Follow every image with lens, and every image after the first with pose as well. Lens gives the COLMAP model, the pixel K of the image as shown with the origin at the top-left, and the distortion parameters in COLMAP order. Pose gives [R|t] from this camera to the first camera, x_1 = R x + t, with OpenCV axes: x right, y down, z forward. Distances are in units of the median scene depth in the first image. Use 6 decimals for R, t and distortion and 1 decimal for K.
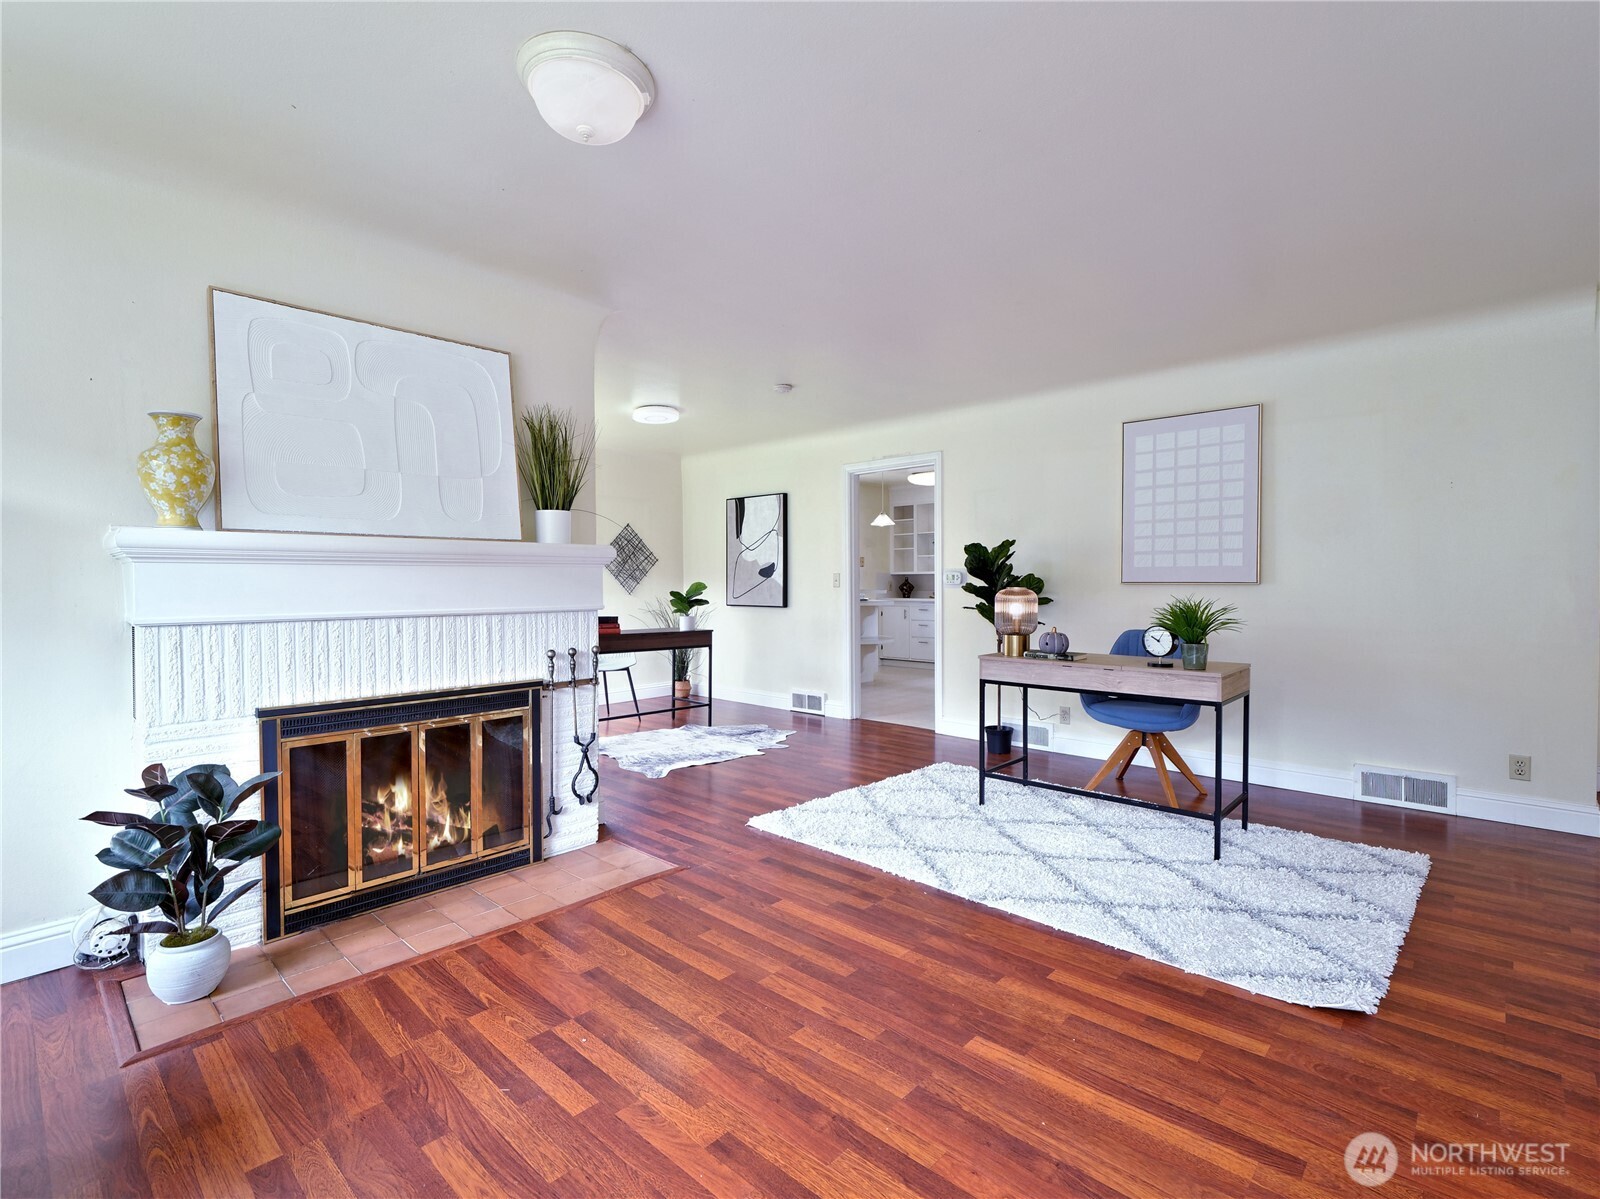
lens RADIAL K [[756.7, 0, 801.0], [0, 756.7, 588.1], [0, 0, 1]] dist [-0.000501, -0.001984]
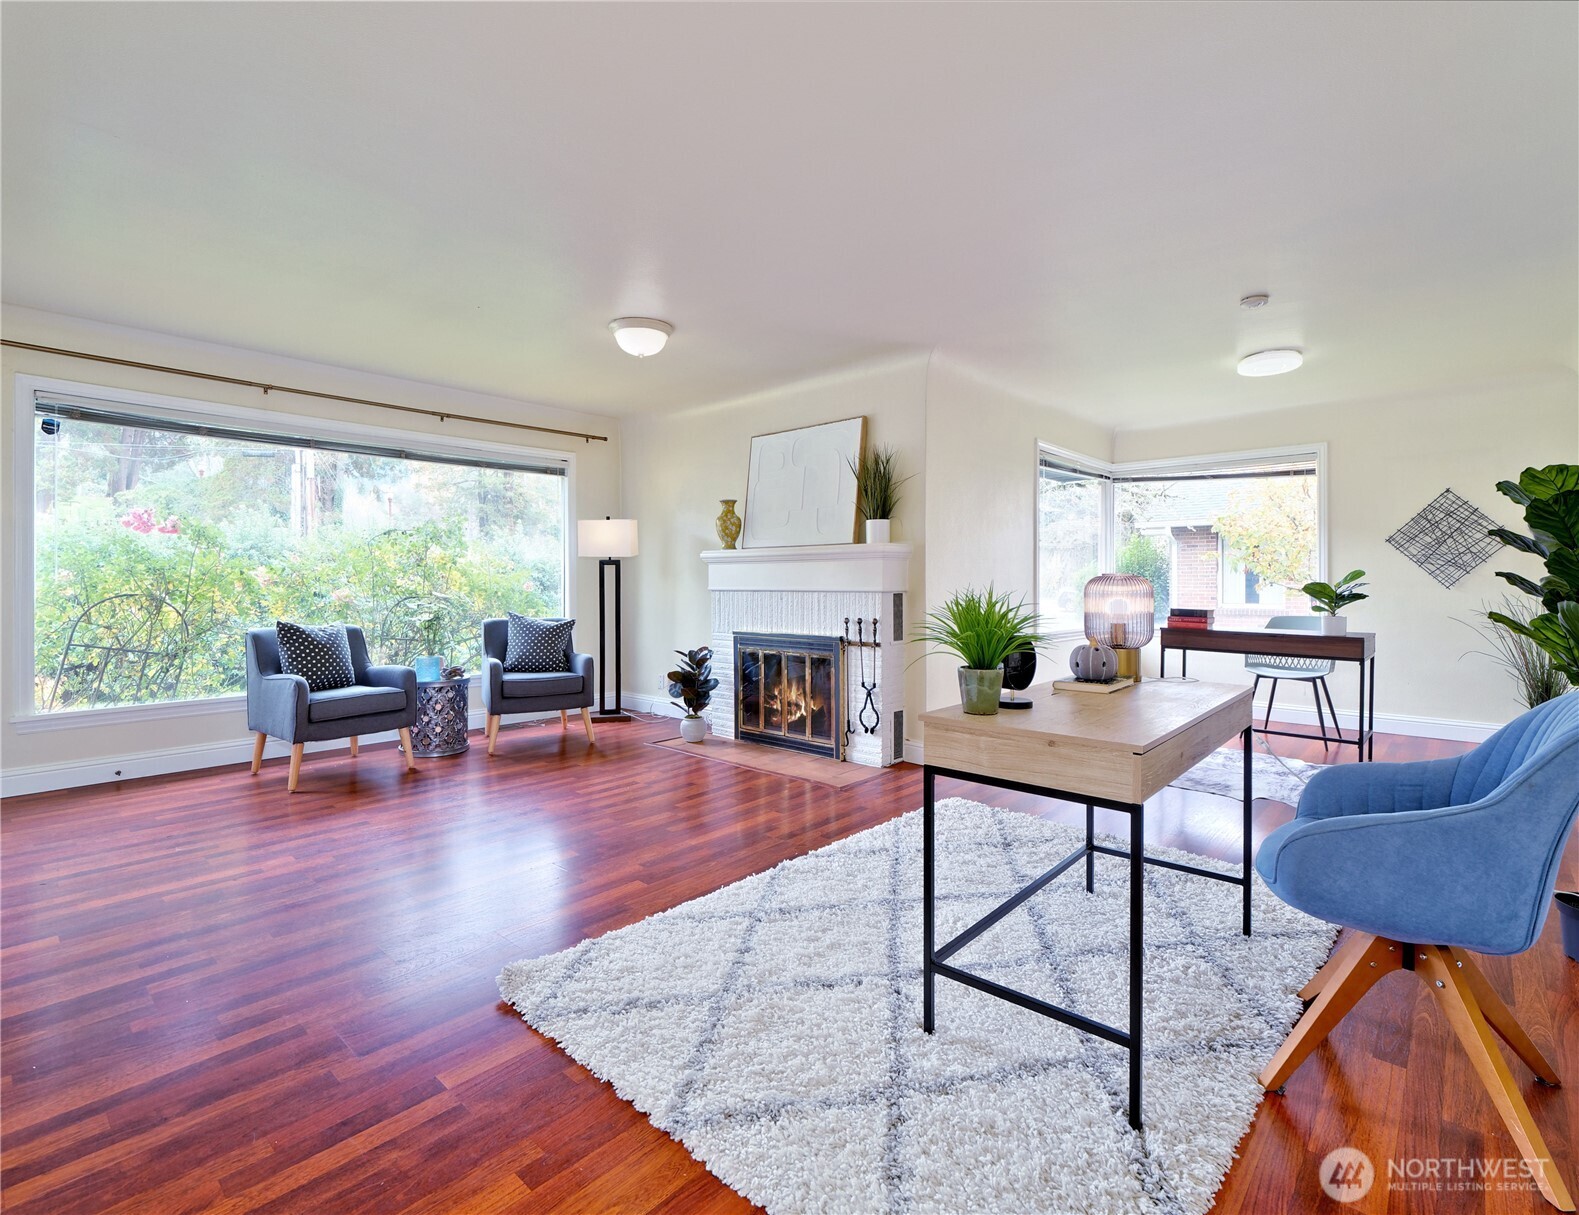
lens RADIAL K [[760.7, 0, 799.1], [0, 760.7, 577.5], [0, 0, 1]] dist [0.007712, -0.003467]
pose [[0.029785, 0.003166, -0.999551, 1.090354], [-0.006090, 0.999977, 0.002986, -0.000316], [0.999538, 0.005999, 0.029804, 0.831461]]
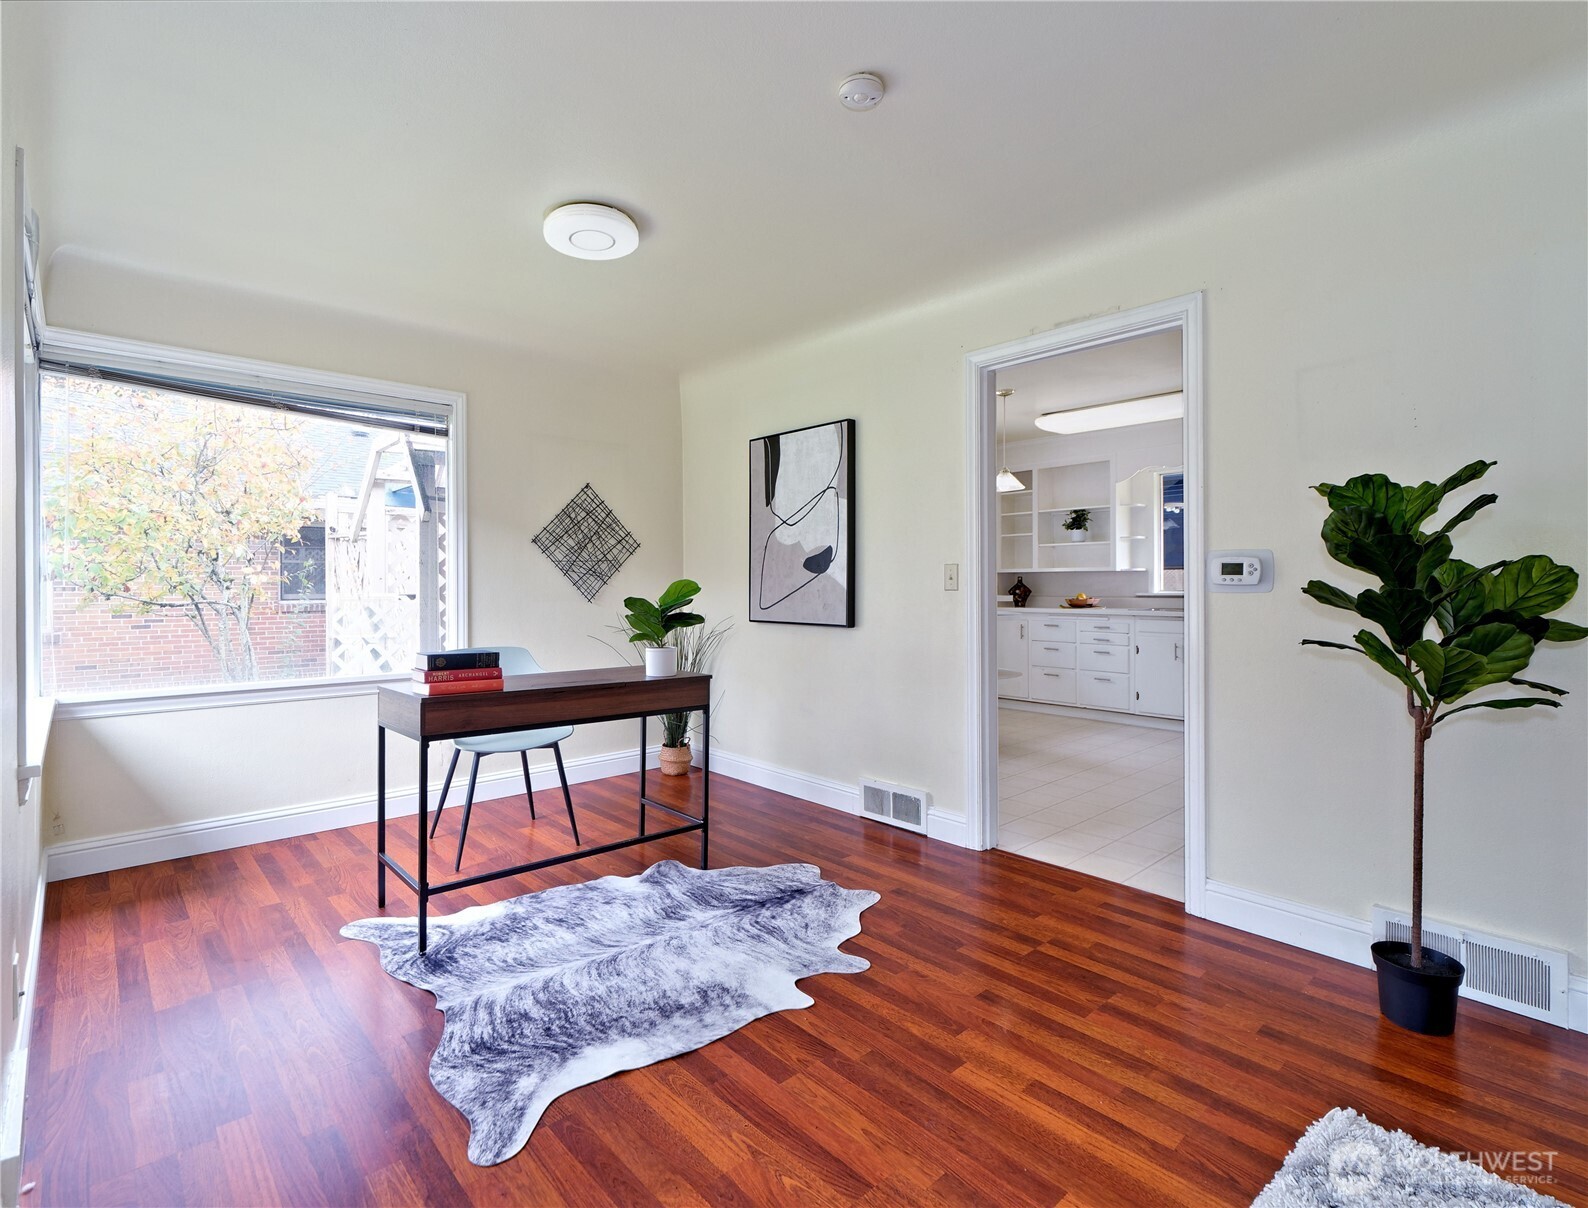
lens RADIAL K [[771.9, 0, 786.1], [0, 771.9, 589.3], [0, 0, 1]] dist [-0.001531, 0.000290]
pose [[0.996471, 0.002205, -0.083911, -0.044139], [-0.002524, 0.999990, -0.003693, 0.000690], [0.083902, 0.003892, 0.996466, 0.916604]]
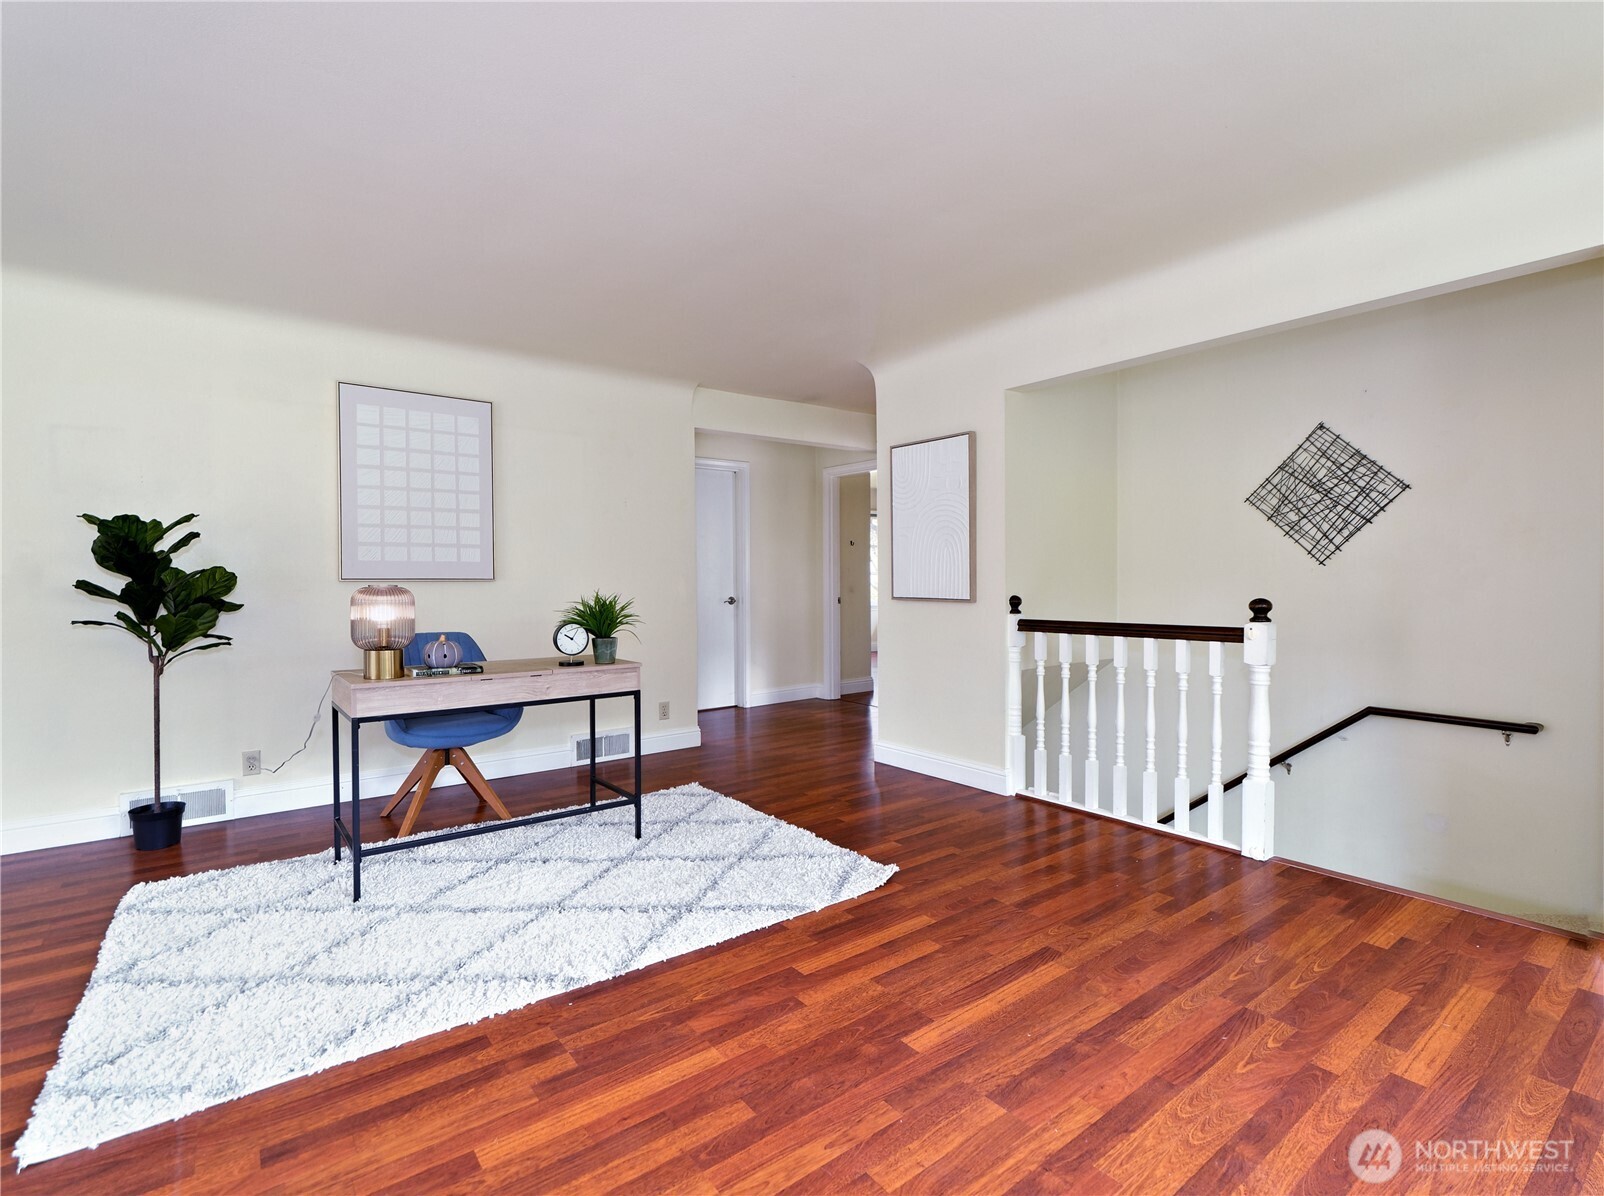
lens RADIAL K [[758.6, 0, 800.4], [0, 758.6, 595.7], [0, 0, 1]] dist [-0.000501, -0.001984]
pose [[0.162238, -0.017563, 0.986595, -0.440155], [0.006972, 0.999837, 0.016652, 0.000318], [-0.986727, 0.004177, 0.162334, 0.569373]]
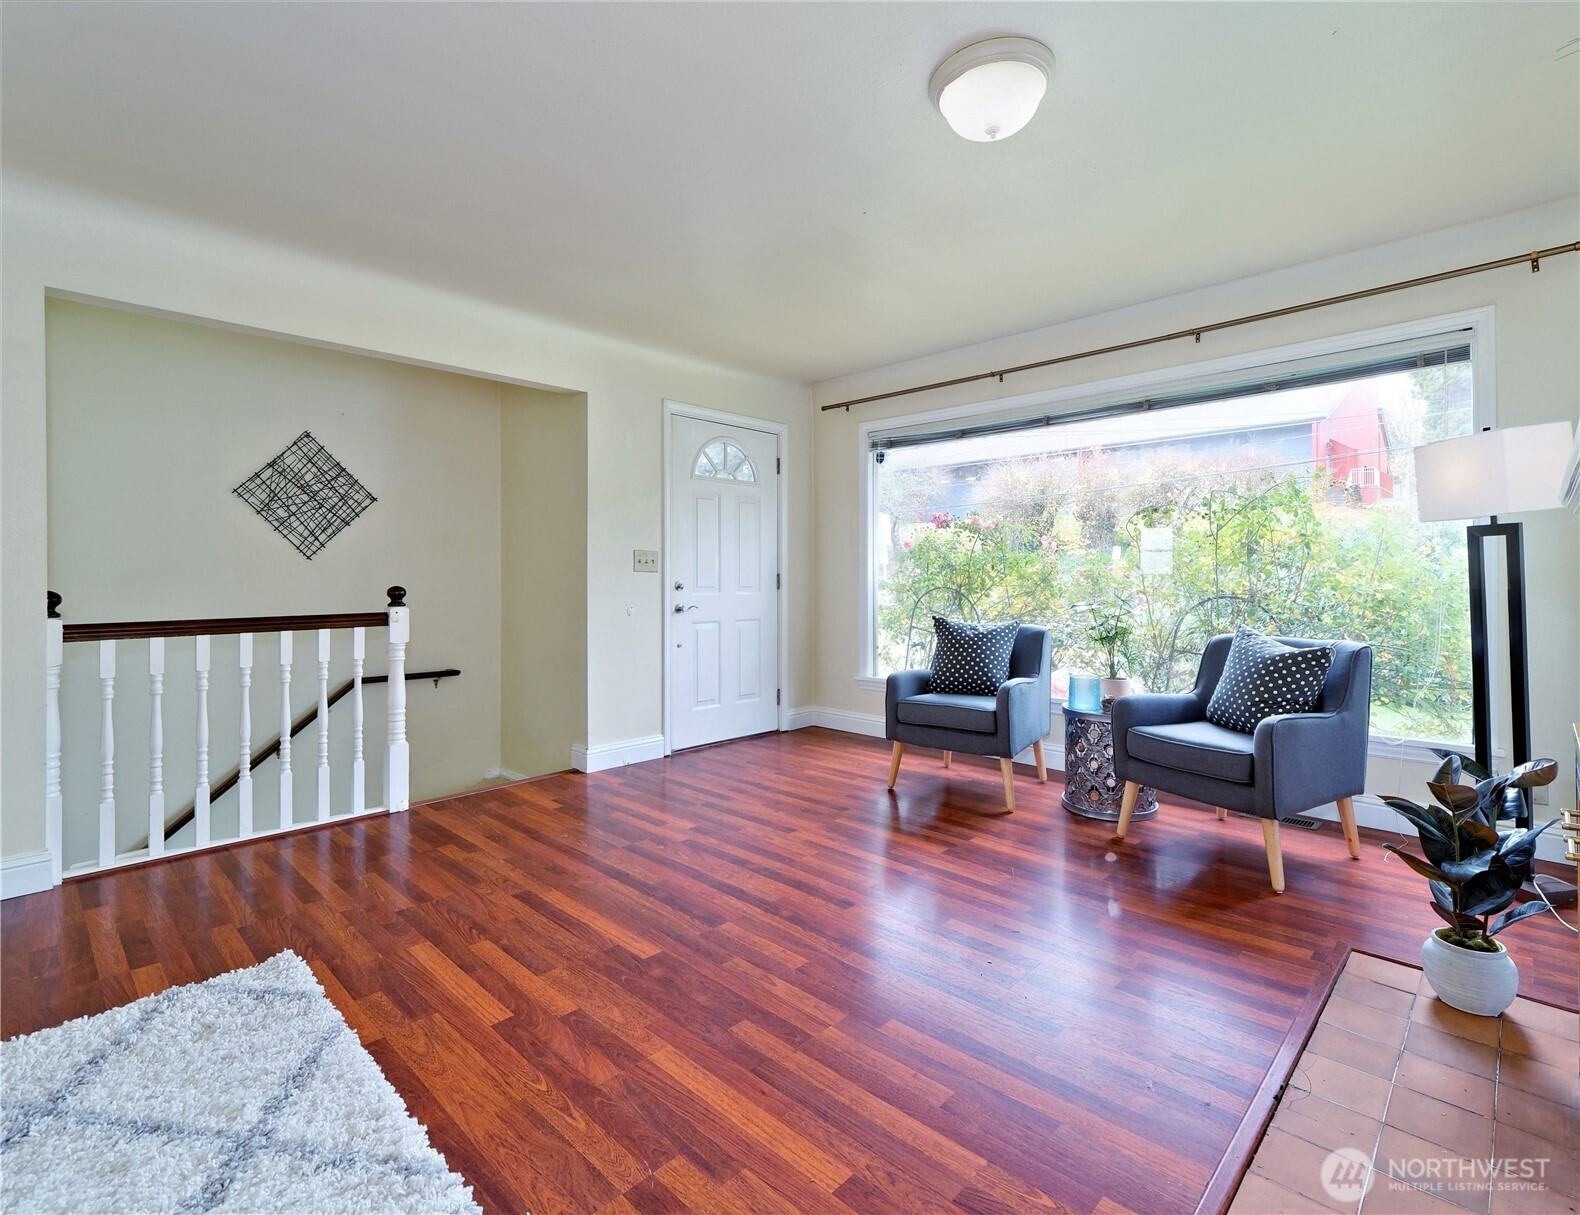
lens RADIAL K [[761.2, 0, 793.1], [0, 761.2, 575.2], [0, 0, 1]] dist [0.007712, -0.003467]
pose [[-0.999808, 0.009711, 0.017045, -0.009372], [0.009747, 0.999950, 0.002007, 0.010716], [-0.017025, 0.002173, -0.999853, 1.258475]]
